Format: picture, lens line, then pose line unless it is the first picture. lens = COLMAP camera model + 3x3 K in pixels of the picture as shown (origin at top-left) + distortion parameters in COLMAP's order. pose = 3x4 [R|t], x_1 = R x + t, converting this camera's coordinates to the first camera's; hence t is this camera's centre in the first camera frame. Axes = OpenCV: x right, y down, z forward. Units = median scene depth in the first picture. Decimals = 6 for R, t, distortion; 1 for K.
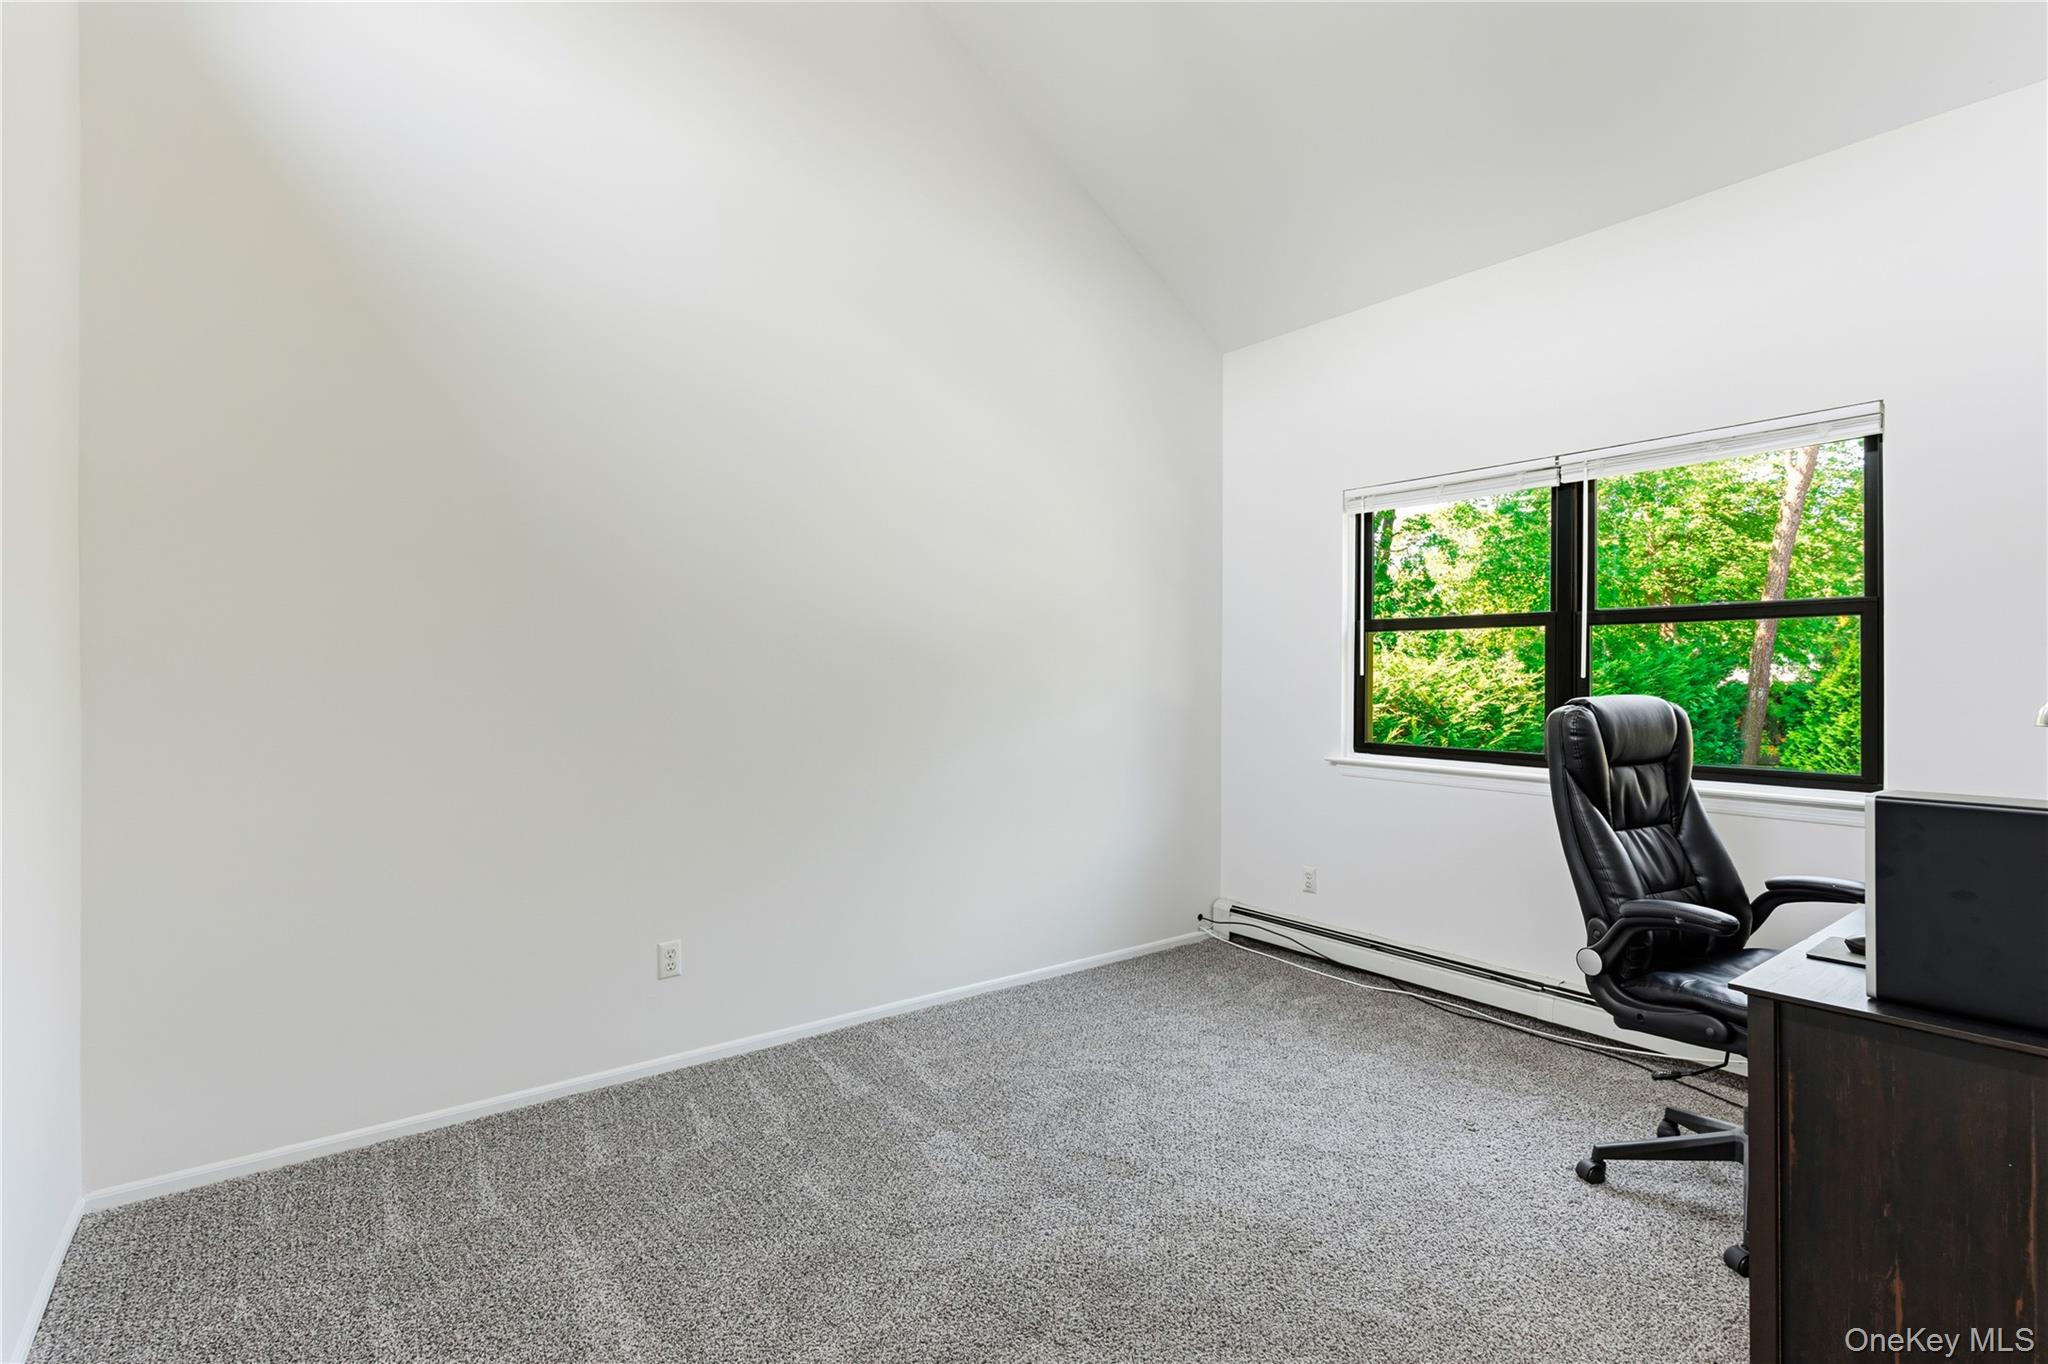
lens RADIAL K [[970.5, 0, 1025.7], [0, 970.5, 677.3], [0, 0, 1]] dist [-0.000326, 0.000135]
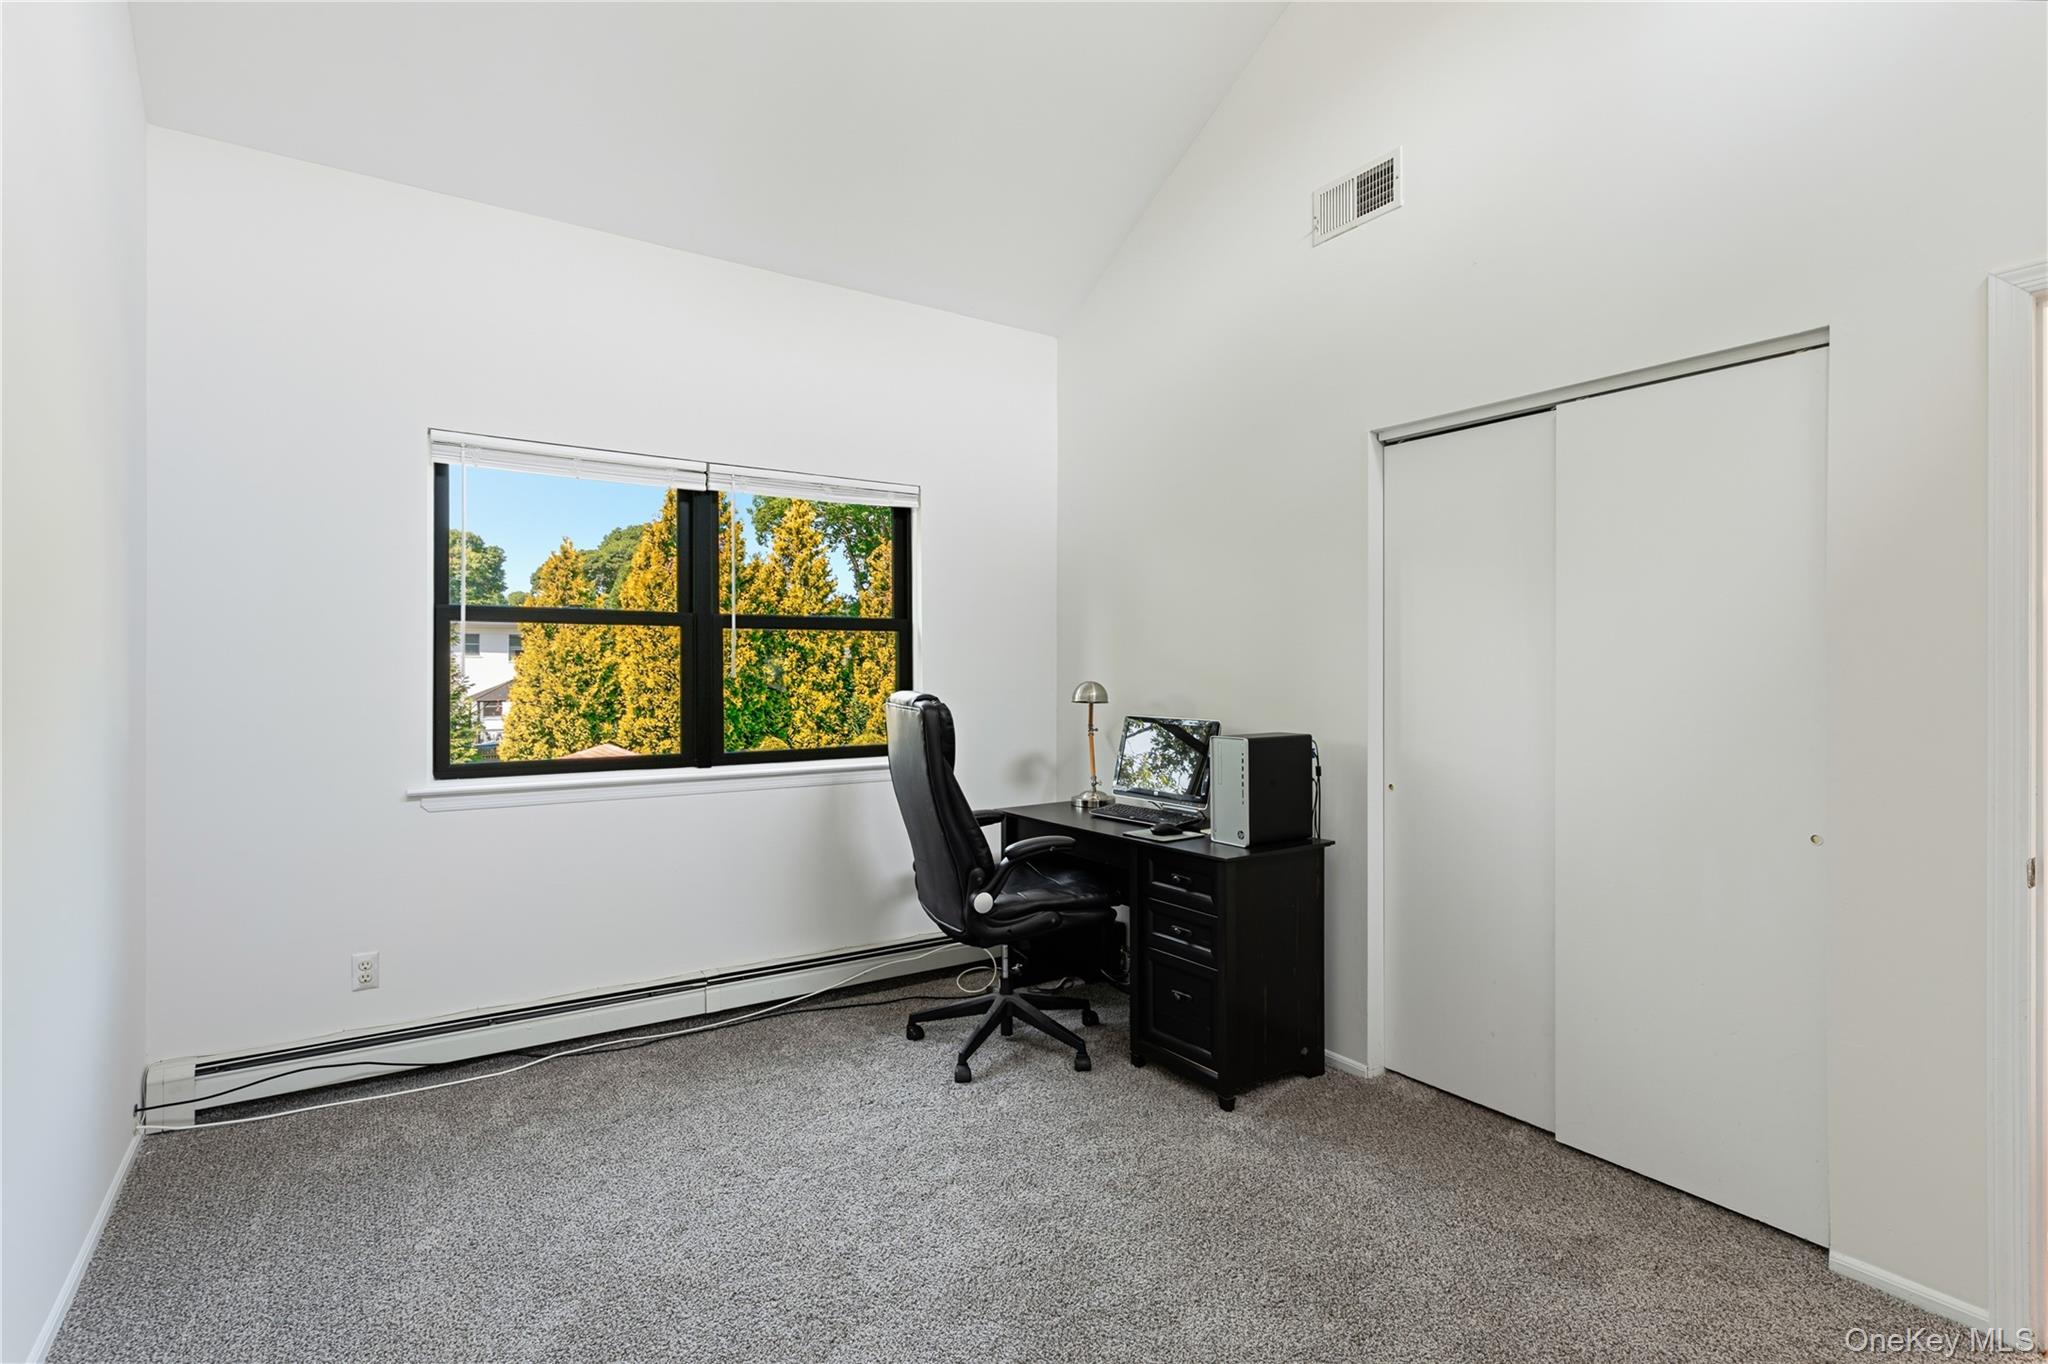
lens RADIAL K [[993.6, 0, 1023.6], [0, 993.6, 666.3], [0, 0, 1]] dist [-0.002507, -0.000267]
pose [[0.054888, -0.001162, 0.998492, -0.473498], [0.005024, 0.999987, 0.000887, -0.010397], [-0.998480, 0.004968, 0.054894, 0.587436]]
